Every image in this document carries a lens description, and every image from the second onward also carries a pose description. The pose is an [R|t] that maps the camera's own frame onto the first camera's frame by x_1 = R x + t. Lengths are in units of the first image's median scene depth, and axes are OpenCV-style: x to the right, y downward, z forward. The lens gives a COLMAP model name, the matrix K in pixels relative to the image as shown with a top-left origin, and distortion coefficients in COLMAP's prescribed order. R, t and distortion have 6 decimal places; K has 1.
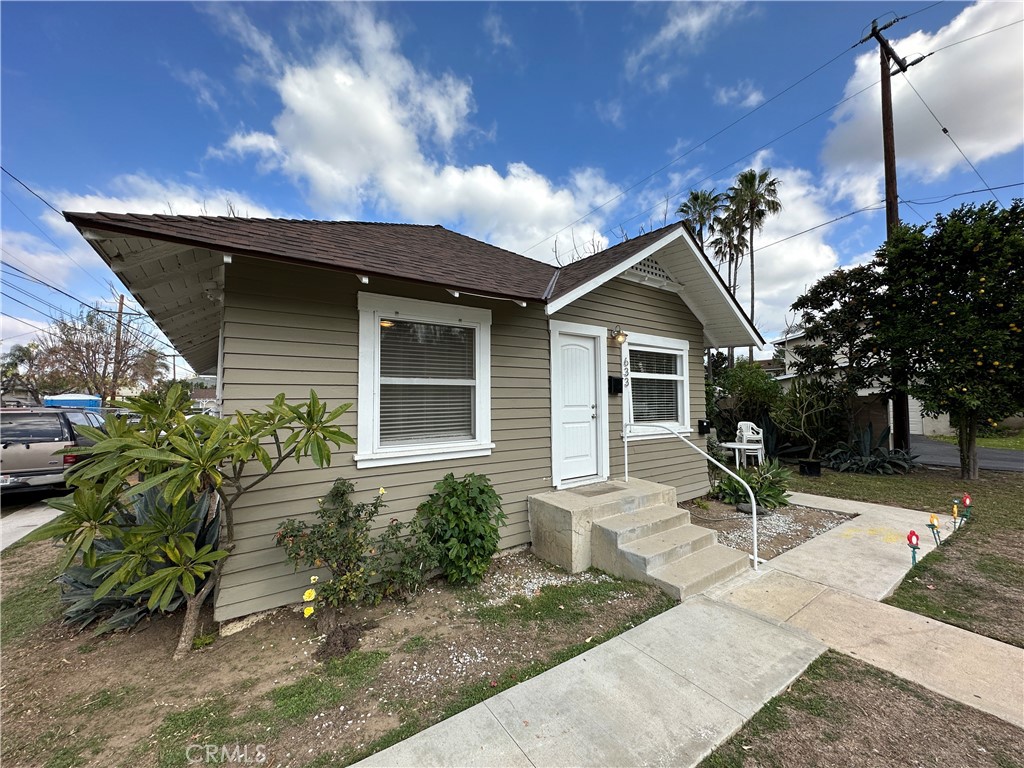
lens RADIAL K [[408.1, 0, 510.9], [0, 408.1, 386.5], [0, 0, 1]] dist [-0.002161, 0.000239]
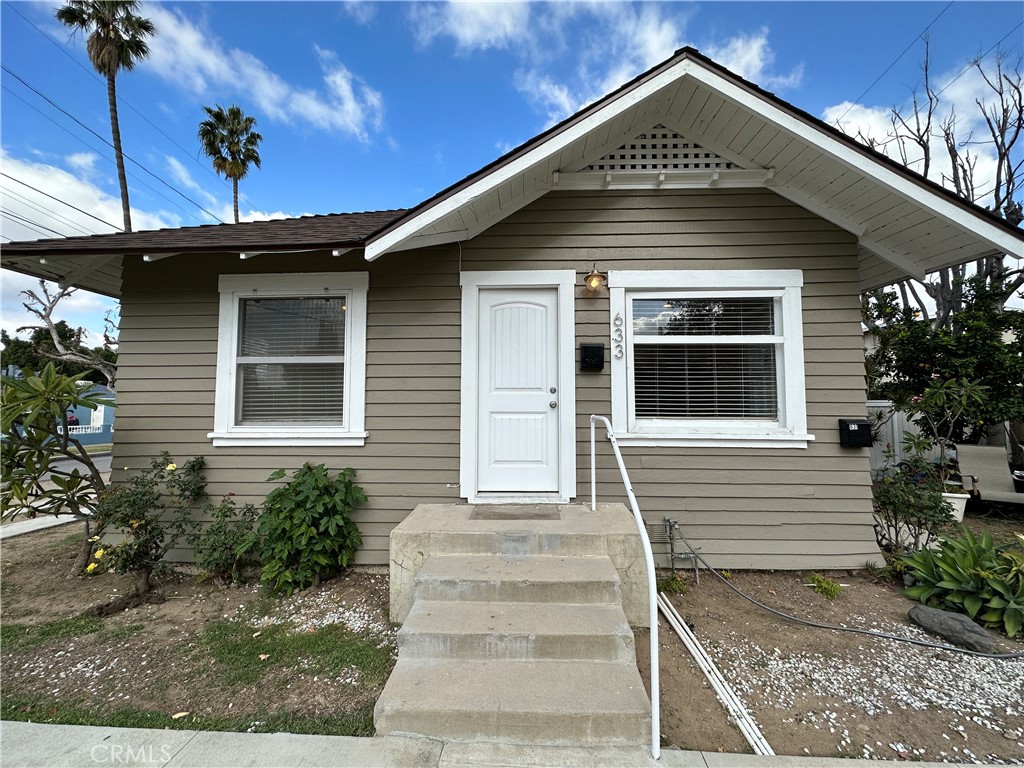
lens RADIAL K [[408.1, 0, 508.3], [0, 408.1, 382.3], [0, 0, 1]] dist [-0.002161, 0.000239]
pose [[0.790608, -0.025931, -0.611773, 0.578282], [0.016970, 0.999647, -0.020441, 0.051057], [0.612088, 0.005779, 0.790769, 0.438961]]
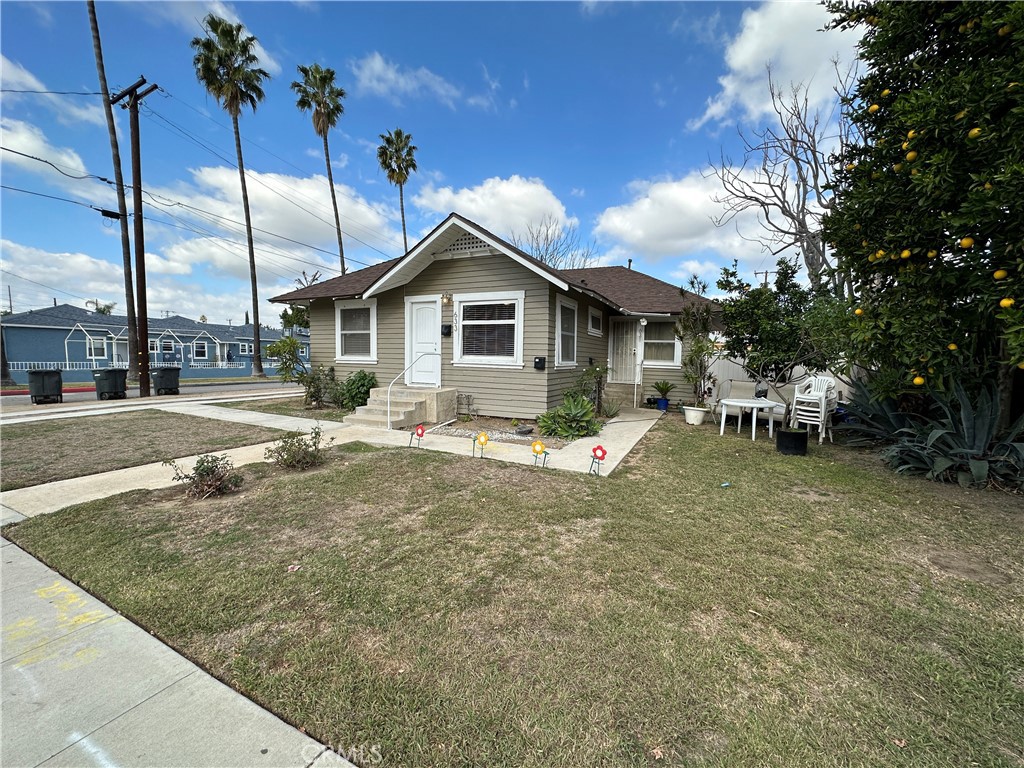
lens RADIAL K [[408.1, 0, 511.2], [0, 408.1, 382.4], [0, 0, 1]] dist [-0.002161, 0.000239]
pose [[0.482004, 0.078313, -0.872662, 1.900095], [0.015434, 0.995084, 0.097824, 0.051025], [0.876033, -0.060620, 0.478426, 0.474778]]
